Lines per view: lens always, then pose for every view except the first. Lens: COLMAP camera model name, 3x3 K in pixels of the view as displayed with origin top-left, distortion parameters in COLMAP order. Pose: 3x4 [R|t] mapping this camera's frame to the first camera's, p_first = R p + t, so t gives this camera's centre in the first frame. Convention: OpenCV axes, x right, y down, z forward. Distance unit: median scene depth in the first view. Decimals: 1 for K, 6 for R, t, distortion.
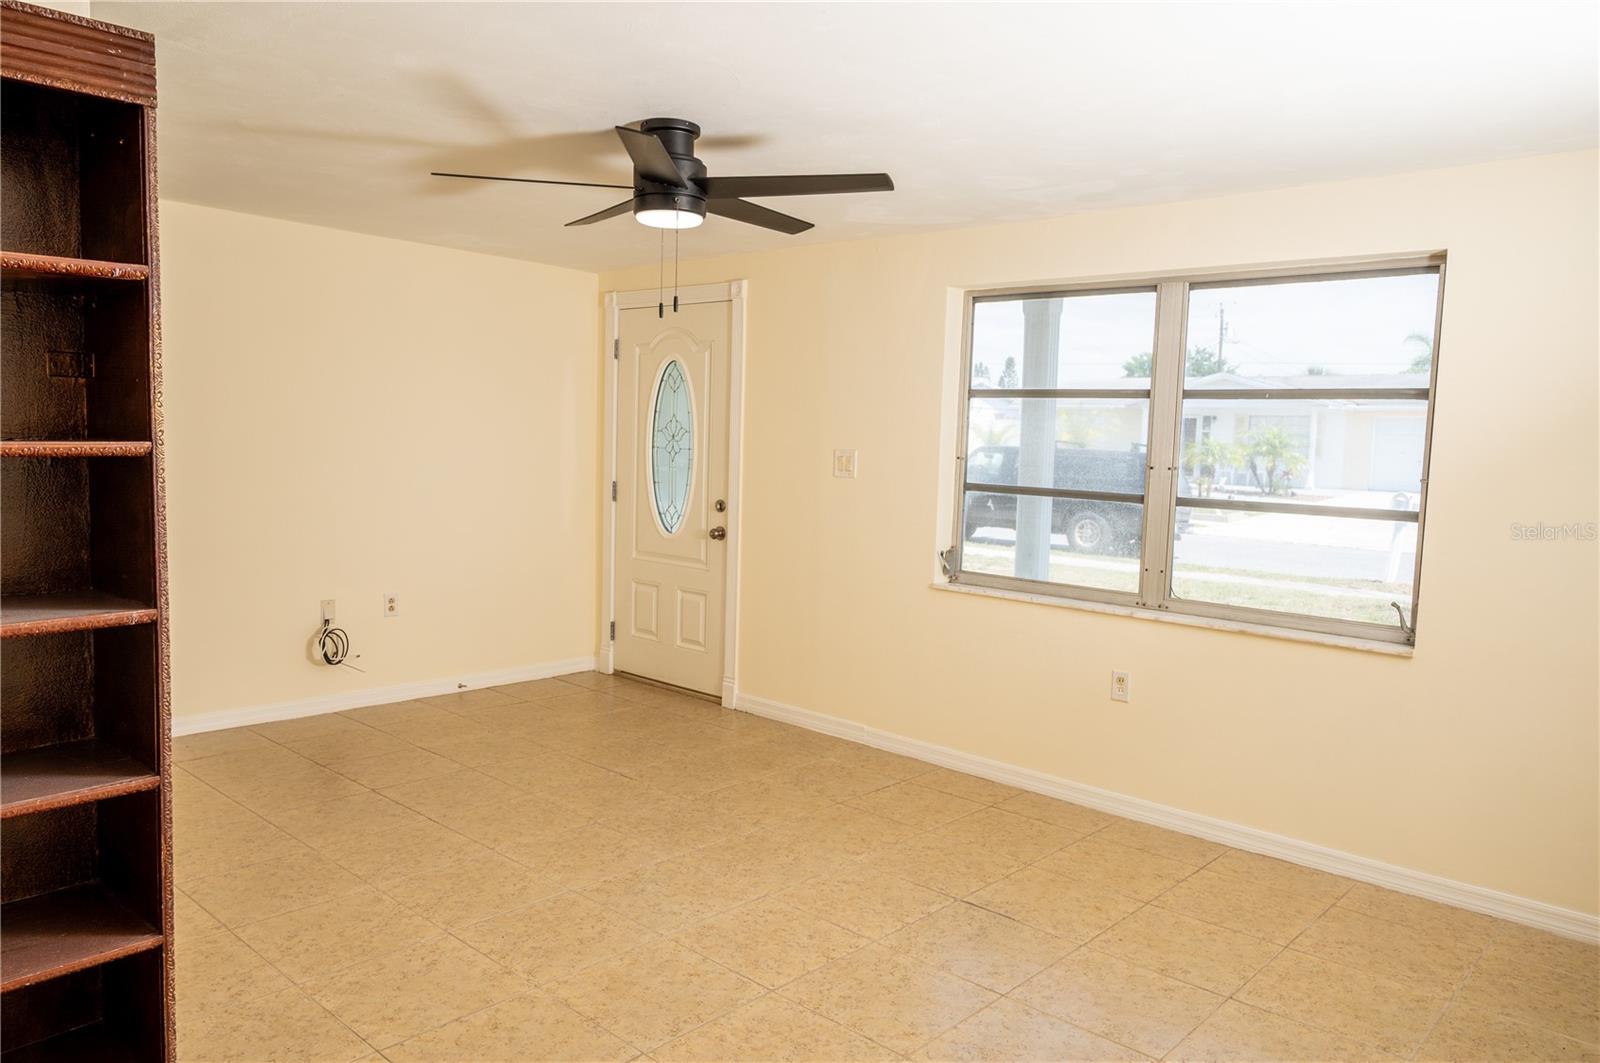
lens RADIAL K [[1111.6, 0, 794.2], [0, 1111.6, 537.0], [0, 0, 1]] dist [-0.004194, 0.000623]
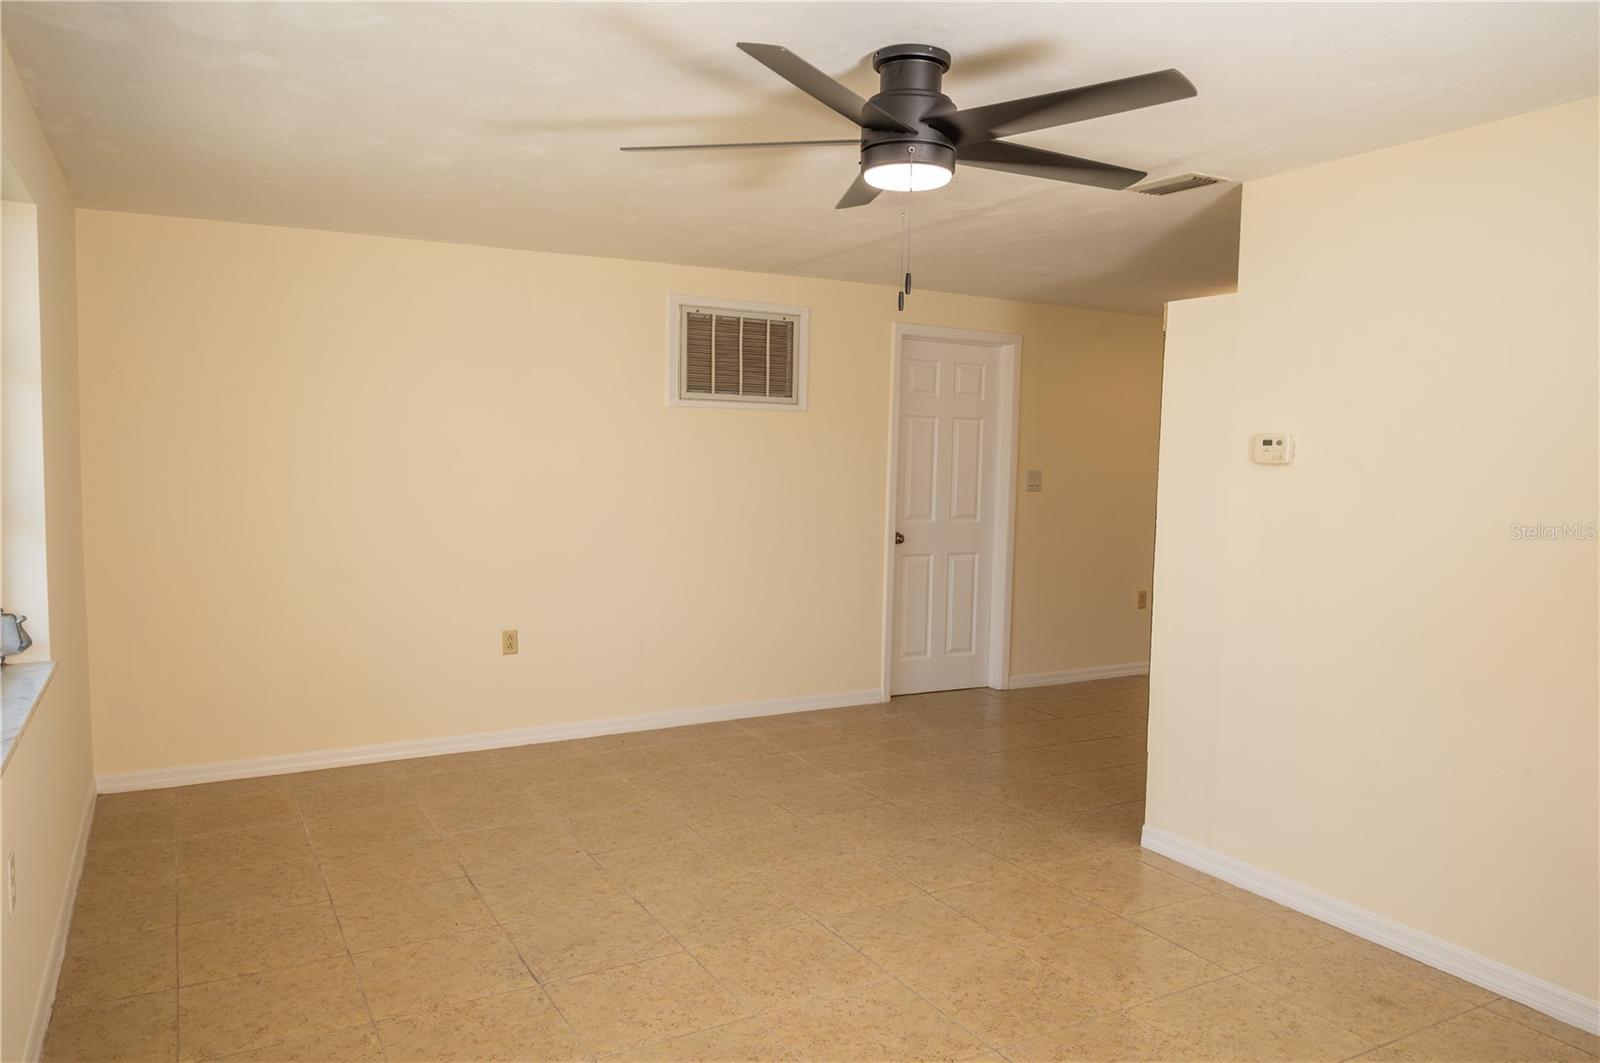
lens RADIAL K [[1111.6, 0, 794.2], [0, 1111.6, 537.0], [0, 0, 1]] dist [-0.004194, 0.000623]
pose [[-0.947906, -0.070926, 0.310552, -0.235397], [-0.017136, 0.984840, 0.172619, -0.138219], [-0.318088, 0.158305, -0.934751, 1.426027]]
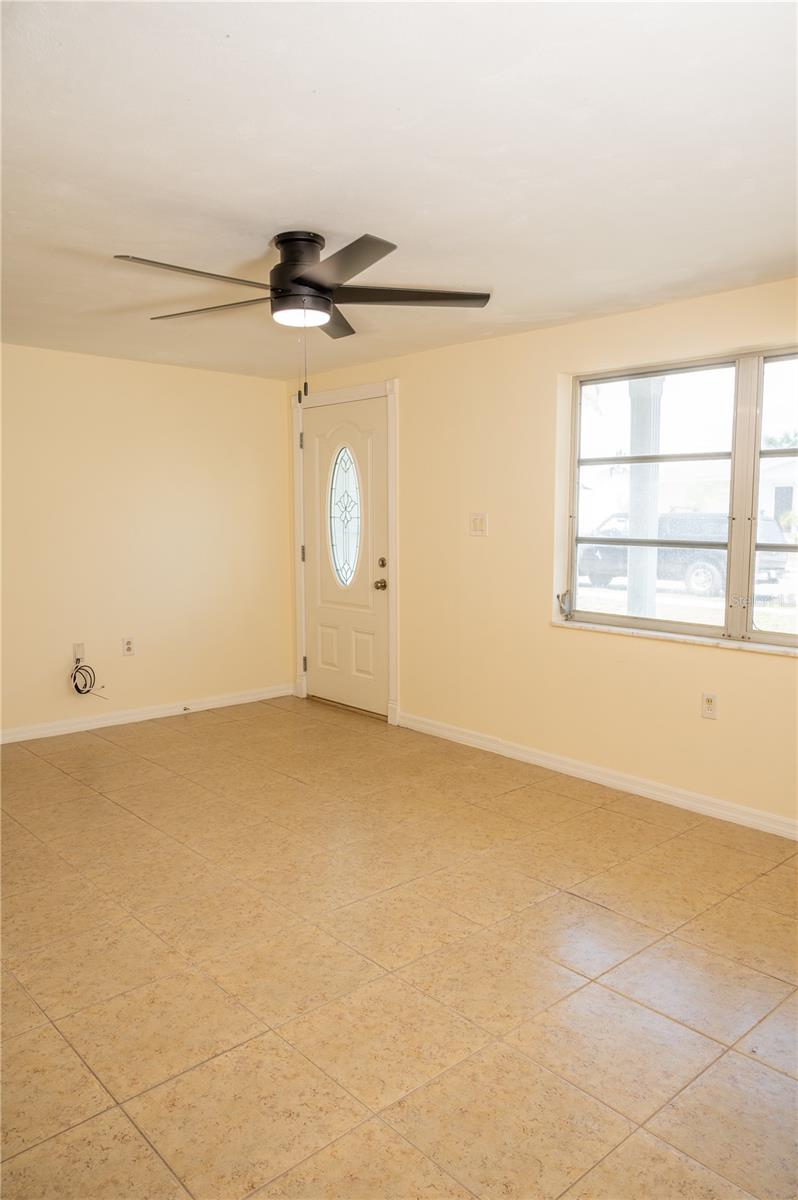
lens RADIAL K [[842.0, 0, 395.9], [0, 842.0, 605.6], [0, 0, 1]] dist [-0.003887, 0.004174]
pose [[0.994912, -0.020742, -0.098592, 0.056112], [0.022617, 0.999583, 0.017937, 0.004997], [0.098179, -0.020076, 0.994966, 0.088927]]
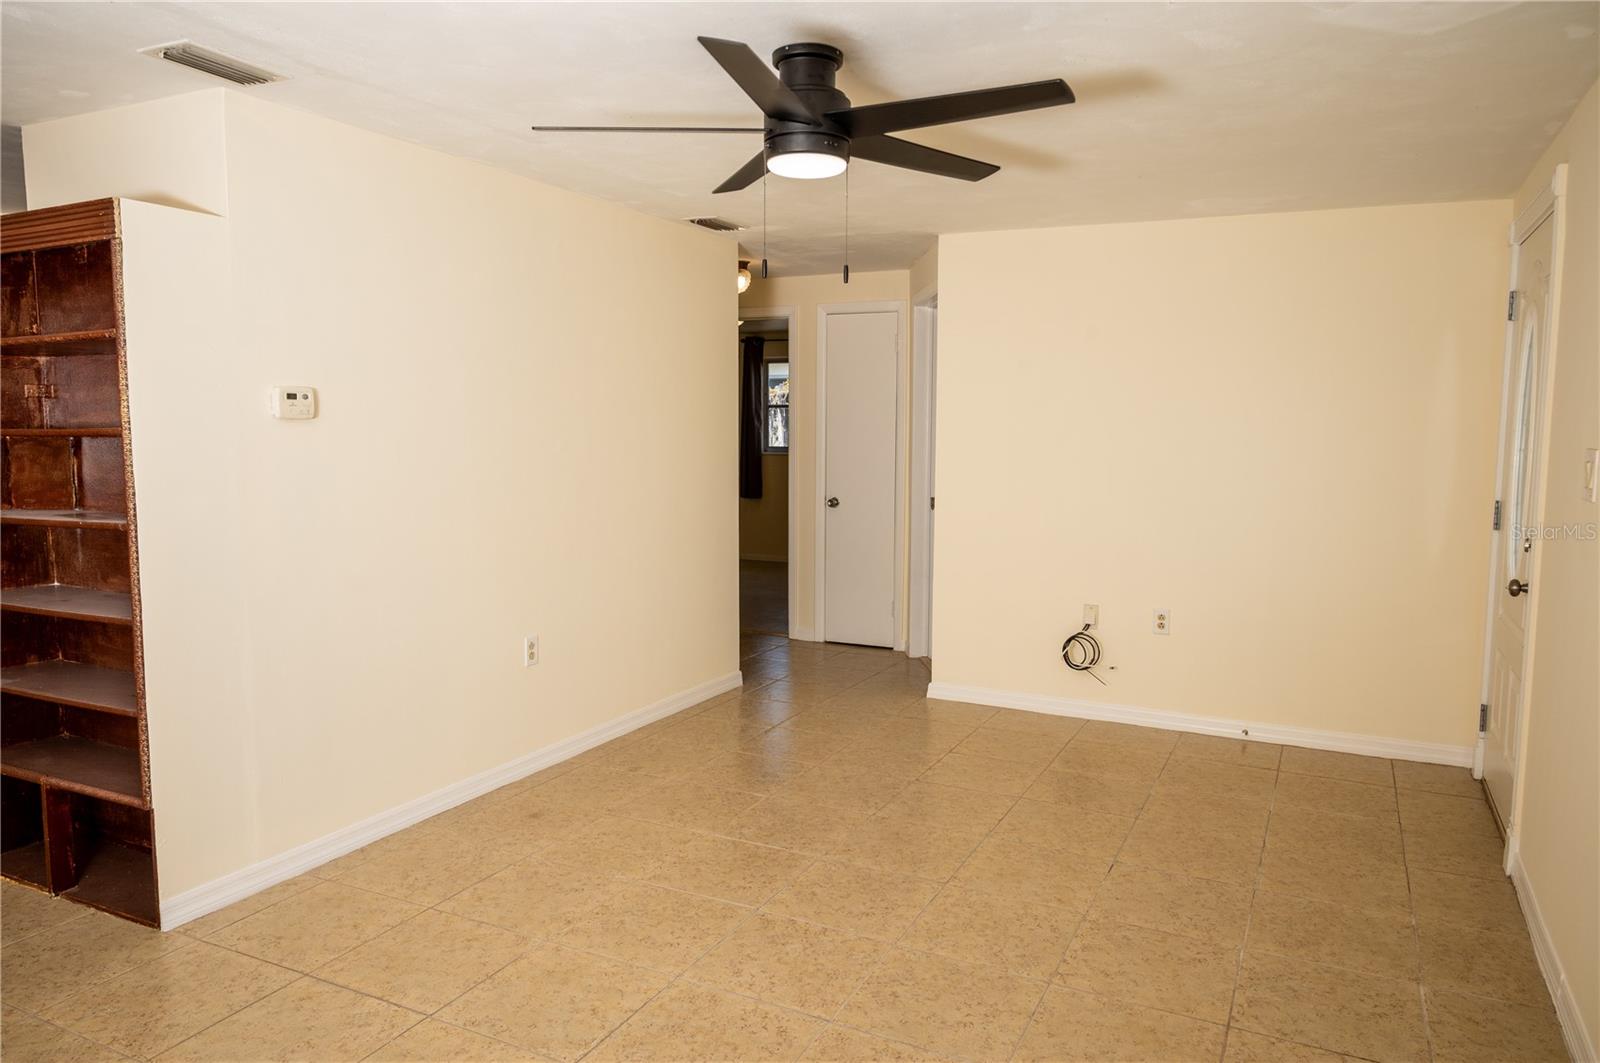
lens RADIAL K [[1083.8, 0, 800.0], [0, 1083.8, 531.5], [0, 0, 1]] dist [-0.002467, -0.001559]
pose [[0.275730, 0.067616, -0.958854, 0.555970], [-0.086902, 0.995191, 0.045189, -0.037511], [0.957299, 0.070867, 0.280280, 0.628596]]
